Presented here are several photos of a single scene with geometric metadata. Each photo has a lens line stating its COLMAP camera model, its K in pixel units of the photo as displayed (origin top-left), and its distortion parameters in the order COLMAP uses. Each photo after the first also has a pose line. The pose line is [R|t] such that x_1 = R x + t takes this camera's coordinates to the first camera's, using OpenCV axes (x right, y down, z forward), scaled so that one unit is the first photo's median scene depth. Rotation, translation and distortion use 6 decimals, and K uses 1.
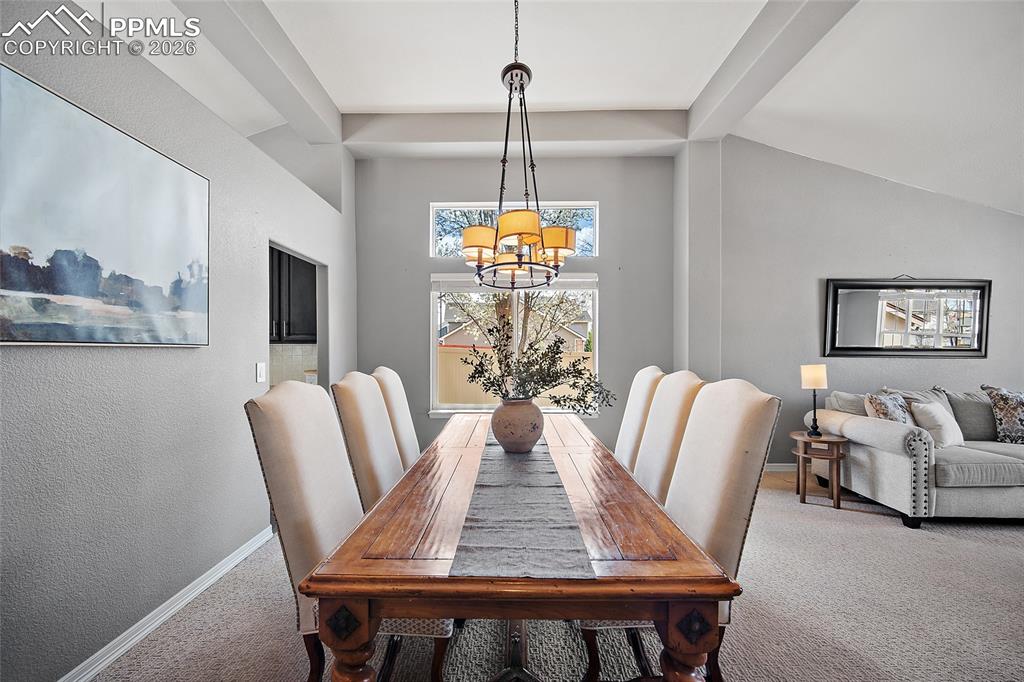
lens RADIAL K [[396.2, 0, 512.0], [0, 396.2, 341.0], [0, 0, 1]] dist [-0.001192, -0.000004]
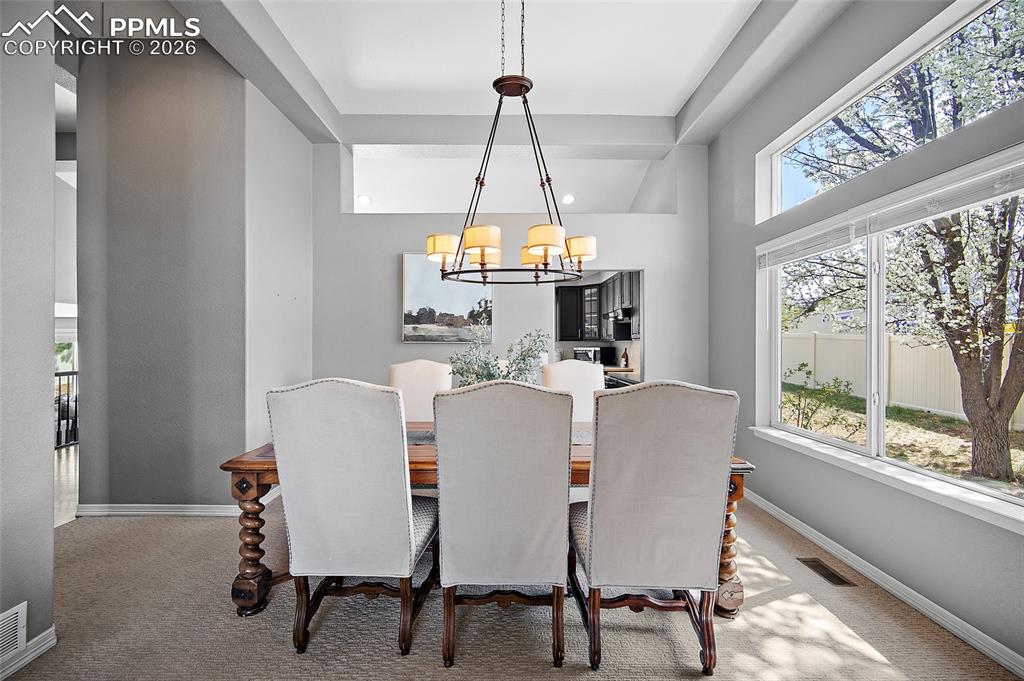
lens RADIAL K [[396.2, 0, 512.0], [0, 396.2, 340.5], [0, 0, 1]] dist [-0.001192, -0.000004]
pose [[0.036027, -0.002509, -0.999348, 1.449675], [0.017322, 0.999848, -0.001886, 0.012762], [0.999201, -0.017243, 0.036065, 1.309651]]
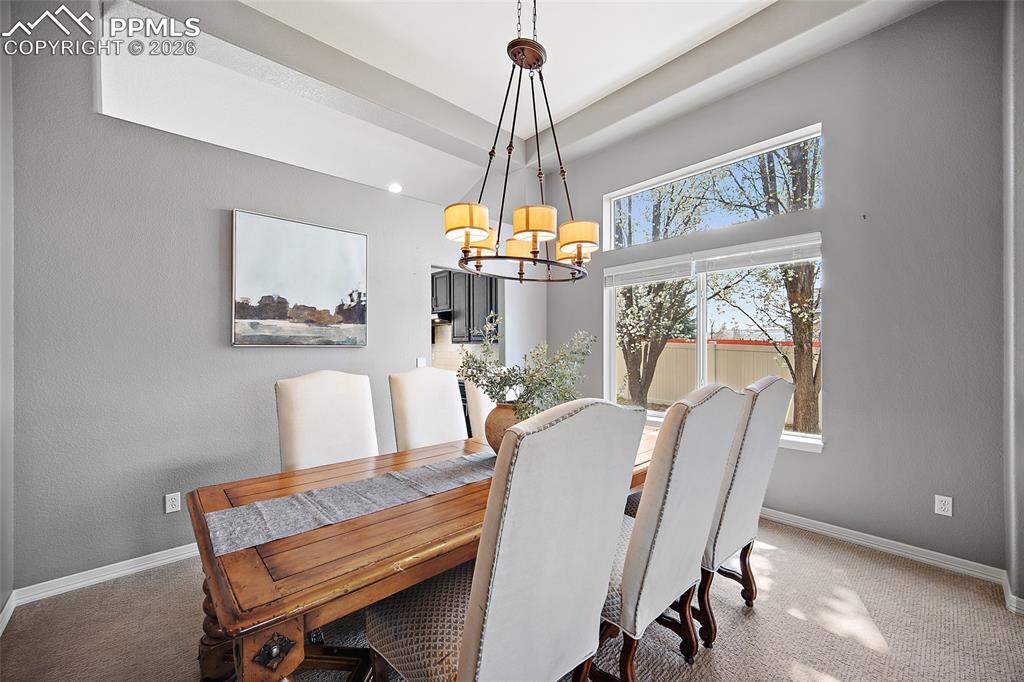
lens RADIAL K [[396.2, 0, 512.0], [0, 396.2, 341.0], [0, 0, 1]] dist [-0.001192, -0.000004]
pose [[0.681390, -0.008403, -0.731872, 0.906866], [0.013265, 0.999912, 0.000870, 0.000433], [0.731800, -0.010302, 0.681442, 0.482844]]
